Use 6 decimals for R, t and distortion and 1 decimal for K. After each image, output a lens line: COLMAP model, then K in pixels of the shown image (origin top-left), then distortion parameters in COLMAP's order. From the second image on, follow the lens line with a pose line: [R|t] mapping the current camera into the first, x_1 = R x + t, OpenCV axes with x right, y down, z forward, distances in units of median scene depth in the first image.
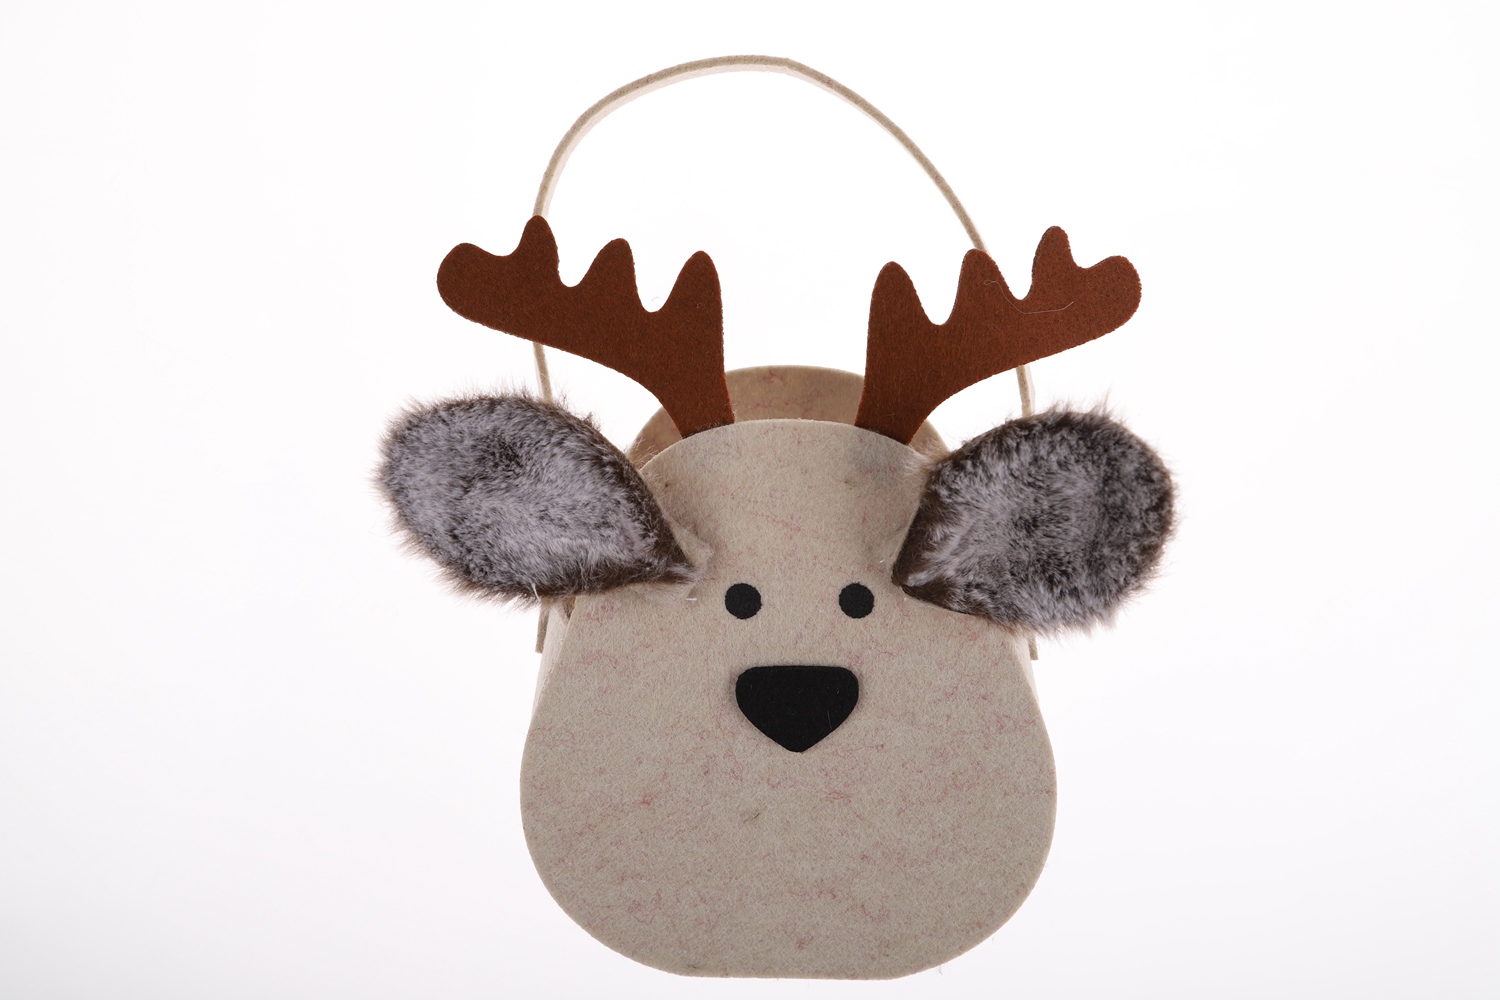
lens RADIAL K [[2064.9, 0, 773.0], [0, 2064.9, 539.9], [0, 0, 1]] dist [0.055209, 0.000000]
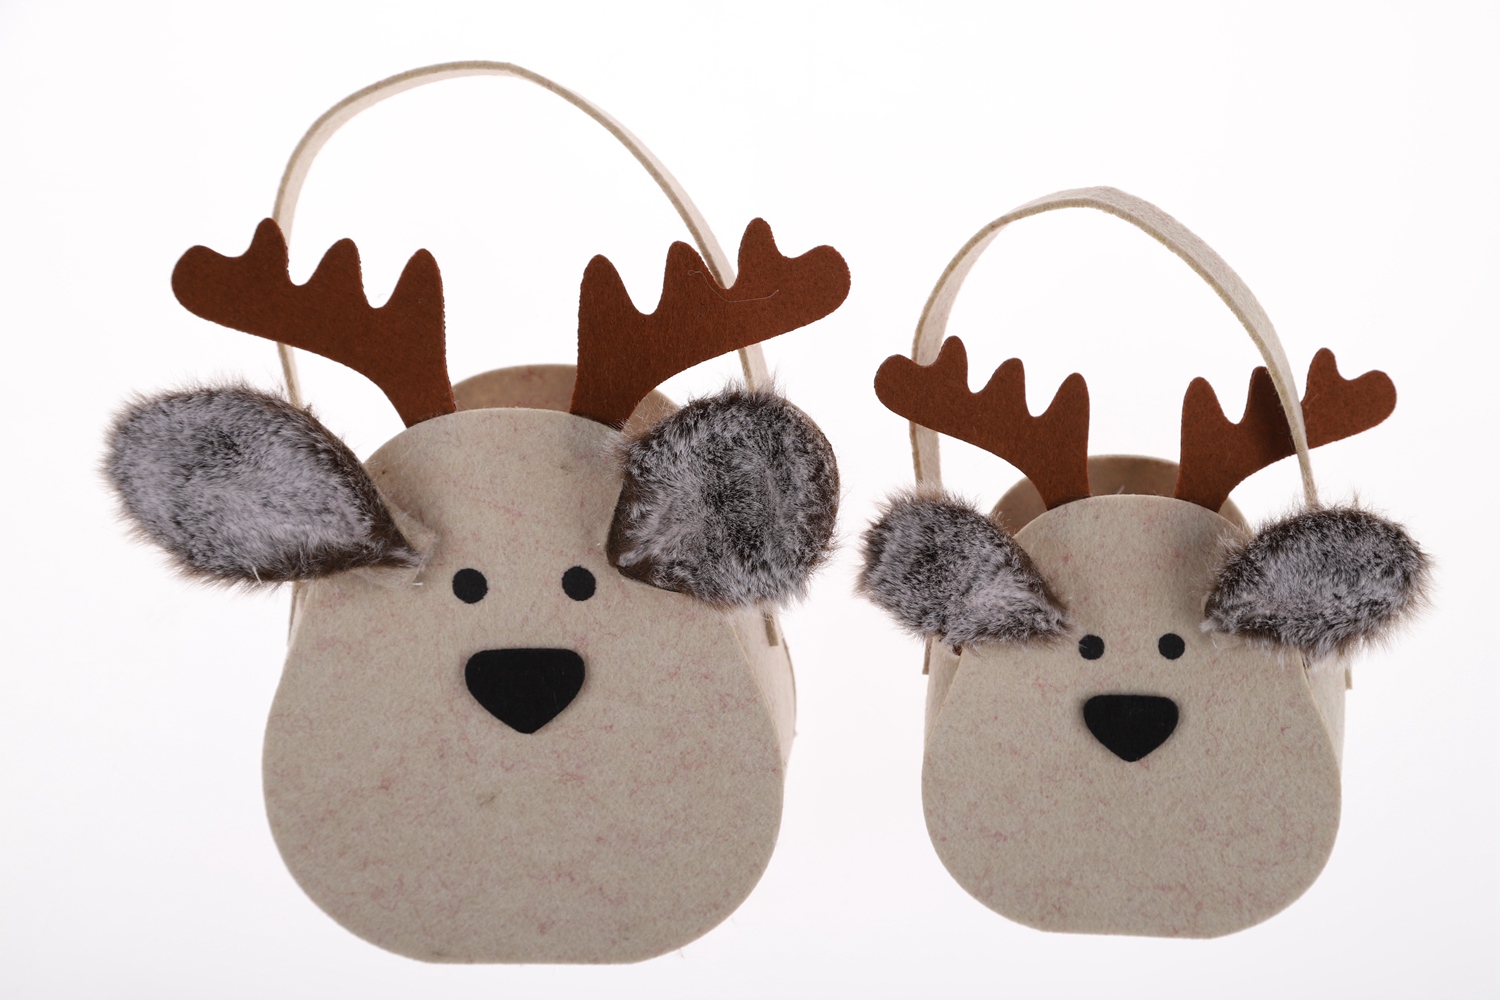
lens RADIAL K [[2584.0, 0, 745.0], [0, 2584.0, 510.8], [0, 0, 1]] dist [0.142196, 0.000000]
pose [[0.998348, -0.016543, -0.055016, 0.193862], [0.013821, 0.998679, -0.049489, 0.057961], [0.055762, 0.048647, 0.997258, -0.281939]]
